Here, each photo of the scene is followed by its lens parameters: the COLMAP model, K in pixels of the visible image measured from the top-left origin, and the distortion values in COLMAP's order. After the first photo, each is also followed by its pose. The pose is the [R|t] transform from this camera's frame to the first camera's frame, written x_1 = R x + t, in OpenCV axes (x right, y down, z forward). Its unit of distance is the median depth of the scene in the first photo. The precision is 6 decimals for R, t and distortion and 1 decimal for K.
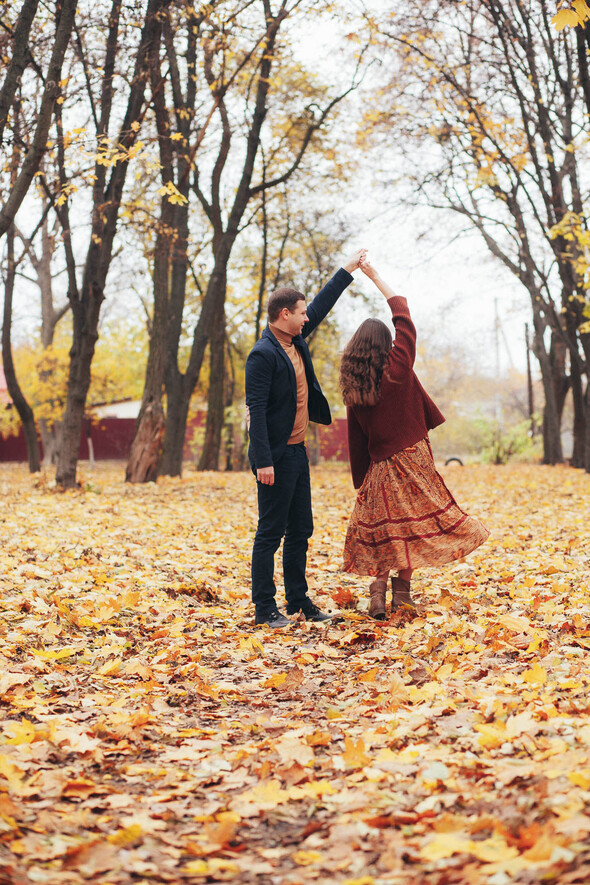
lens RADIAL K [[2128.8, 0, 295.0], [0, 2128.8, 442.5], [0, 0, 1]] dist [-0.053661, -1.468066]
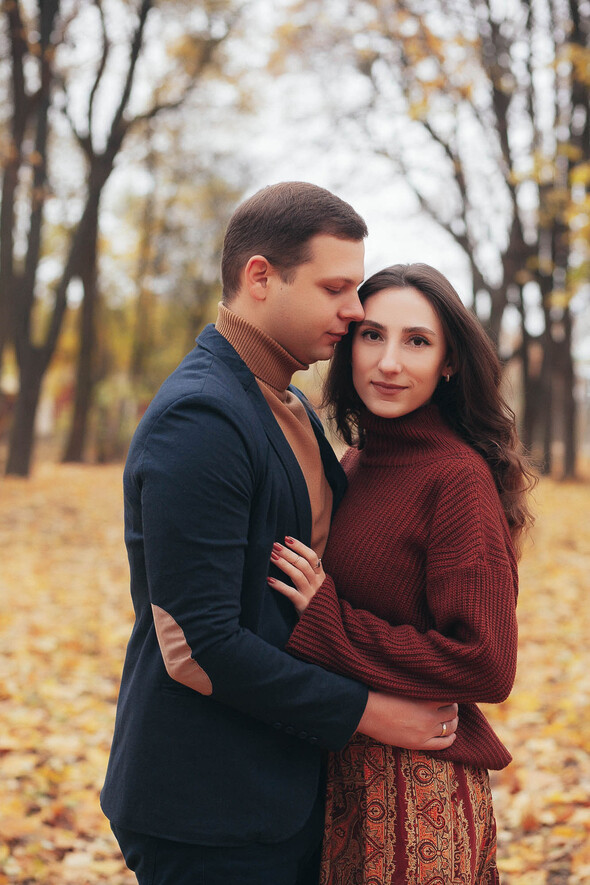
lens RADIAL K [[2128.8, 0, 295.0], [0, 2128.8, 442.5], [0, 0, 1]] dist [-0.053661, -1.468066]
pose [[0.998330, 0.023155, 0.052920, 0.000119], [-0.024130, 0.999549, 0.017865, -0.011487], [-0.052482, -0.019113, 0.998439, 0.195867]]
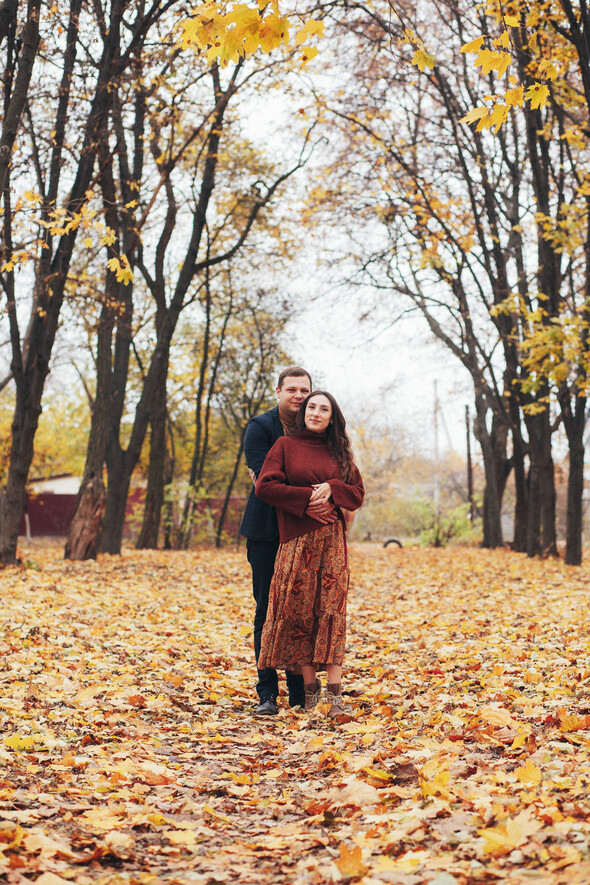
lens RADIAL K [[2128.8, 0, 295.0], [0, 2128.8, 442.5], [0, 0, 1]] dist [-0.053661, -1.468066]
pose [[0.999376, 0.017010, 0.030959, -0.003603], [-0.015841, 0.999167, -0.037607, 0.000033], [-0.031572, 0.037093, 0.998813, 0.010178]]
